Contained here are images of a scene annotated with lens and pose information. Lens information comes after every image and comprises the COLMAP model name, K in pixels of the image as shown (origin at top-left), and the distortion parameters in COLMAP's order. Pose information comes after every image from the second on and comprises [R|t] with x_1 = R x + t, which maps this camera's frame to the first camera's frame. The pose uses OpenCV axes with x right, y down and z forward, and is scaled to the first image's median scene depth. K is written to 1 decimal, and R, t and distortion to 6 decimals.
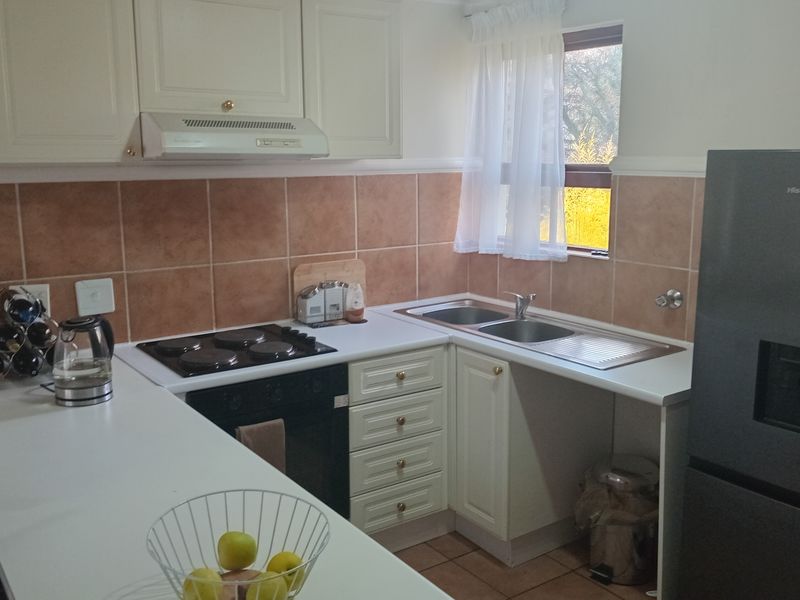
lens RADIAL K [[783.7, 0, 394.8], [0, 783.7, 297.7], [0, 0, 1]] dist [0.080806, -0.154100]
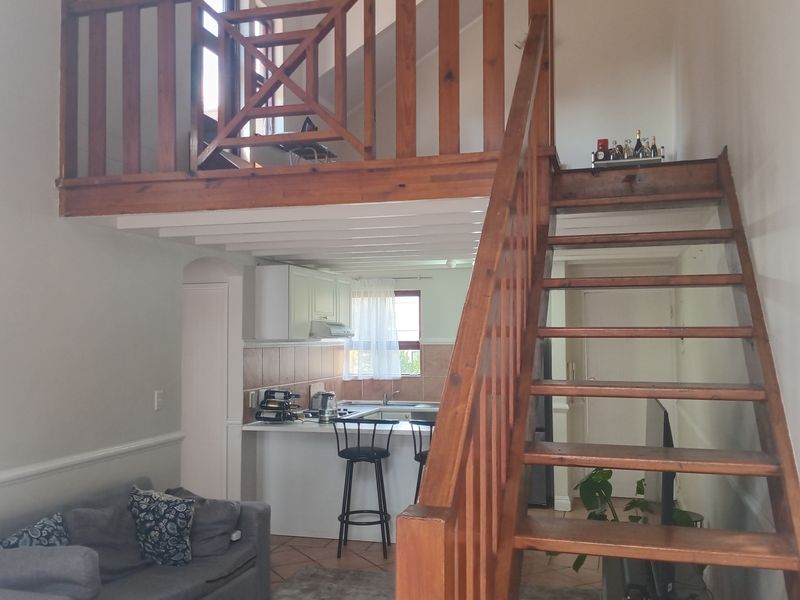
lens RADIAL K [[783.7, 0, 394.8], [0, 783.7, 297.7], [0, 0, 1]] dist [0.080806, -0.154100]
pose [[0.775583, 0.042199, 0.629833, -1.438340], [0.109222, 0.973743, -0.199739, 0.206431], [-0.621724, 0.223706, 0.750610, -0.942970]]
